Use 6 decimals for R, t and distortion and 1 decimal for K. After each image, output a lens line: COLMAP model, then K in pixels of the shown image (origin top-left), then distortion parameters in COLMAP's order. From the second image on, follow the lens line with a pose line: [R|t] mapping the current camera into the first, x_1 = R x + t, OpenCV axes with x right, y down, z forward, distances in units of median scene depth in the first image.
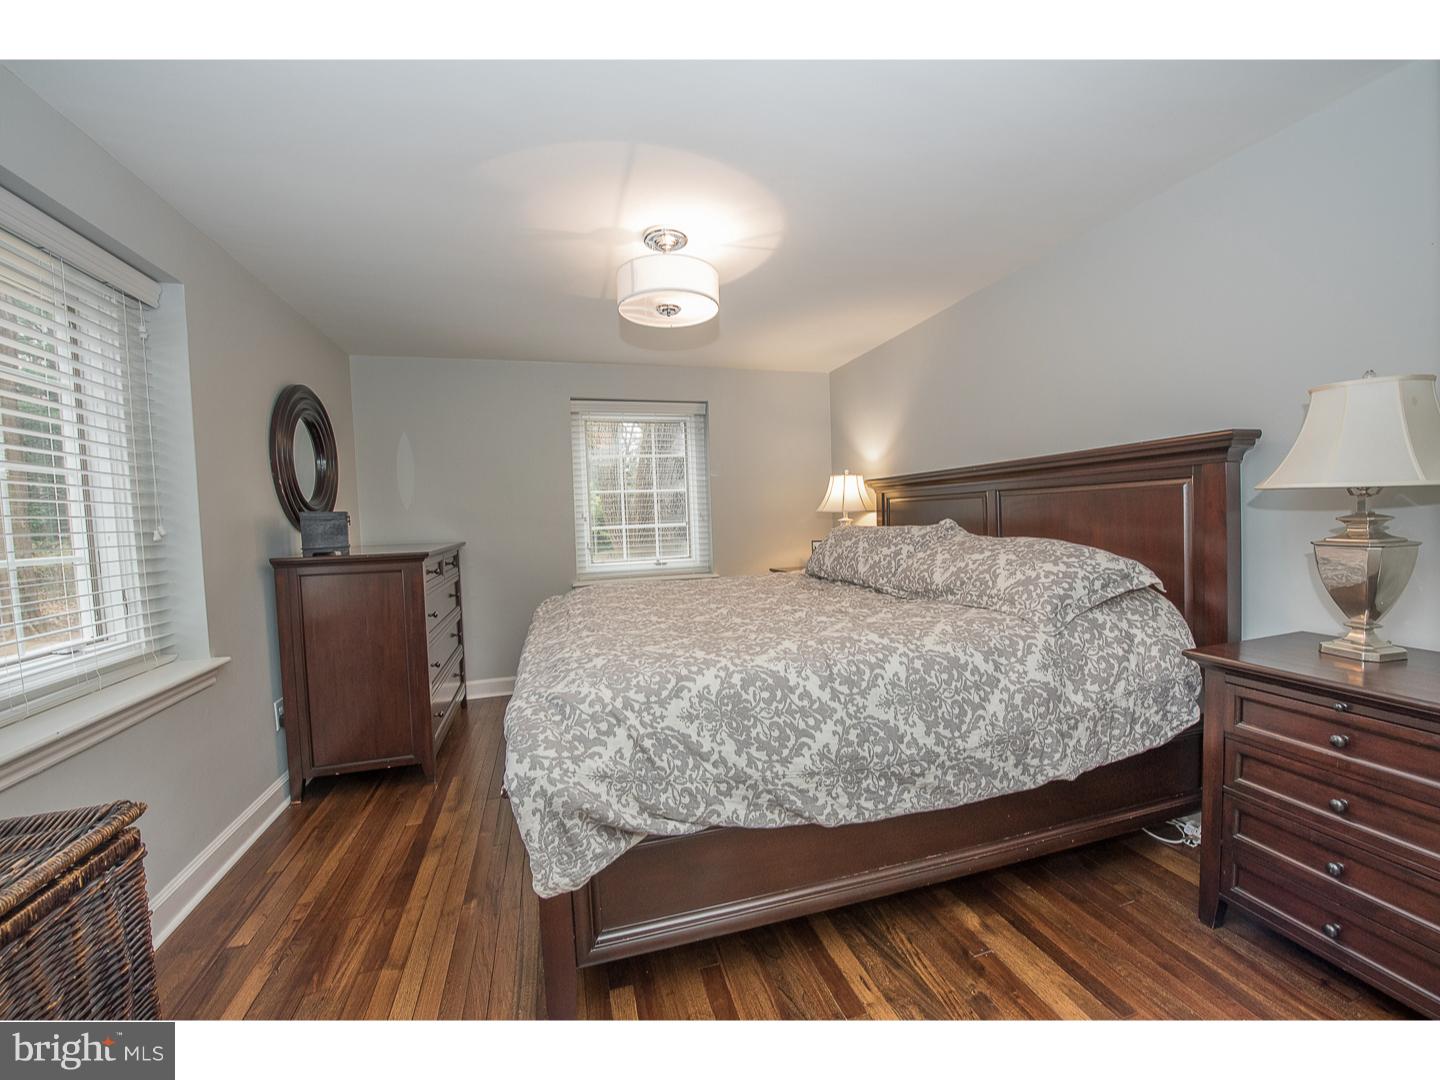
lens RADIAL K [[572.3, 0, 720.0], [0, 572.3, 540.0], [0, 0, 1]] dist [0.001195, 0.000106]
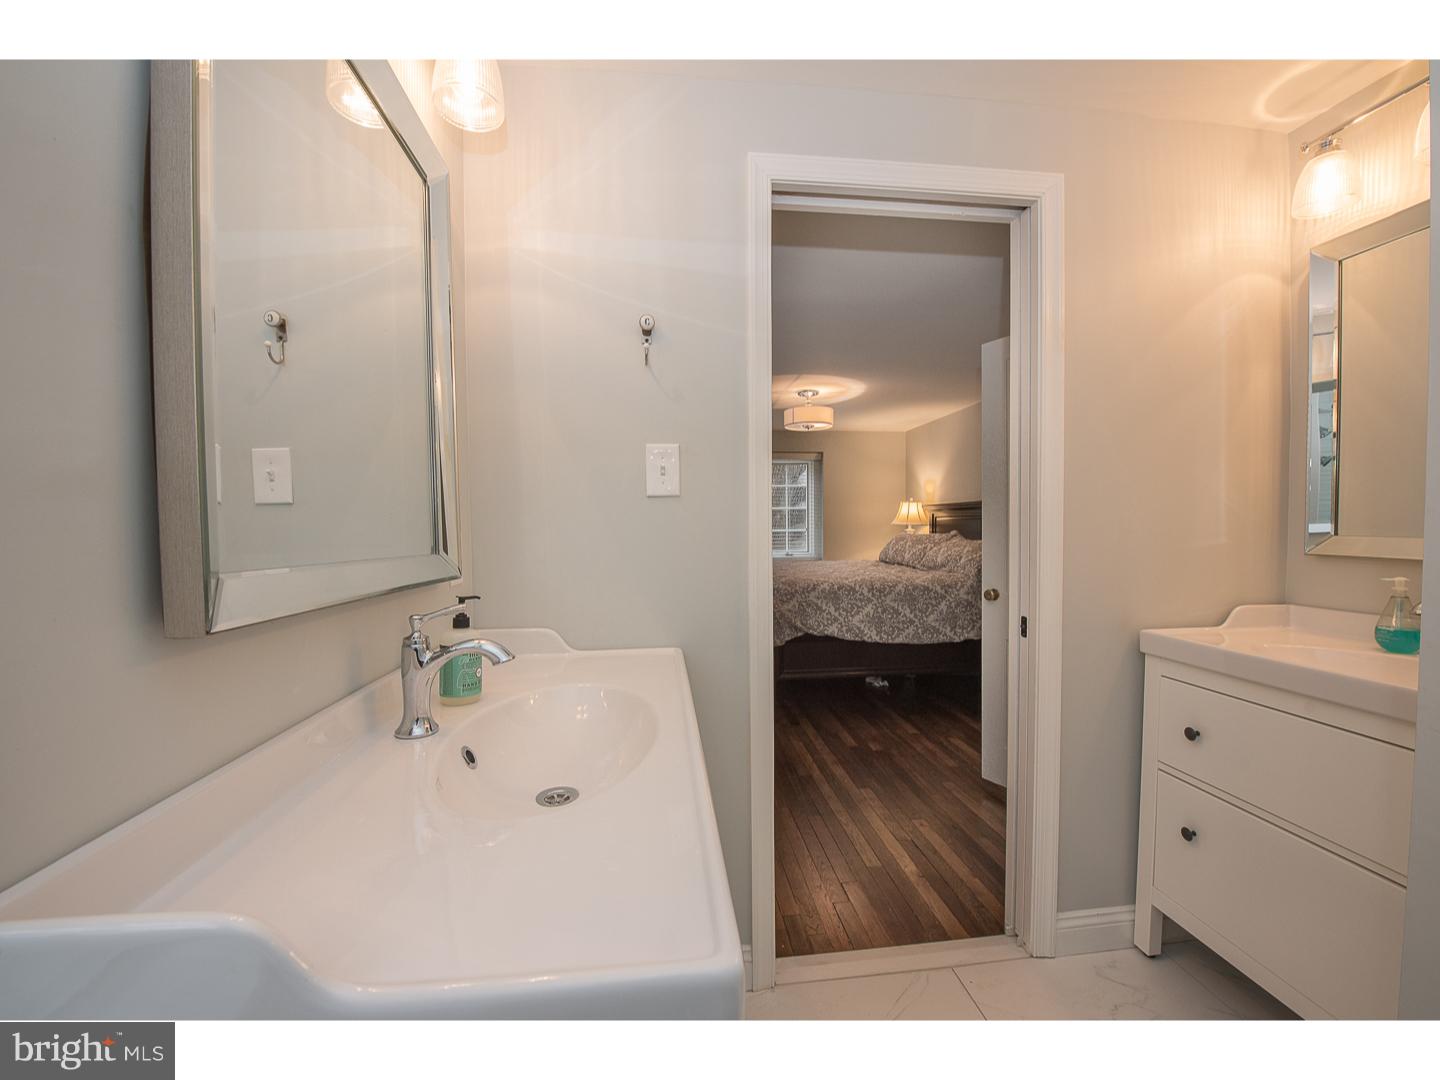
lens RADIAL K [[572.3, 0, 720.0], [0, 572.3, 540.0], [0, 0, 1]] dist [0.001195, 0.000106]
pose [[0.983739, 0.031374, -0.176843, -0.034311], [-0.033352, 0.999410, -0.008221, 0.058082], [0.176481, 0.013986, 0.984205, -1.617135]]
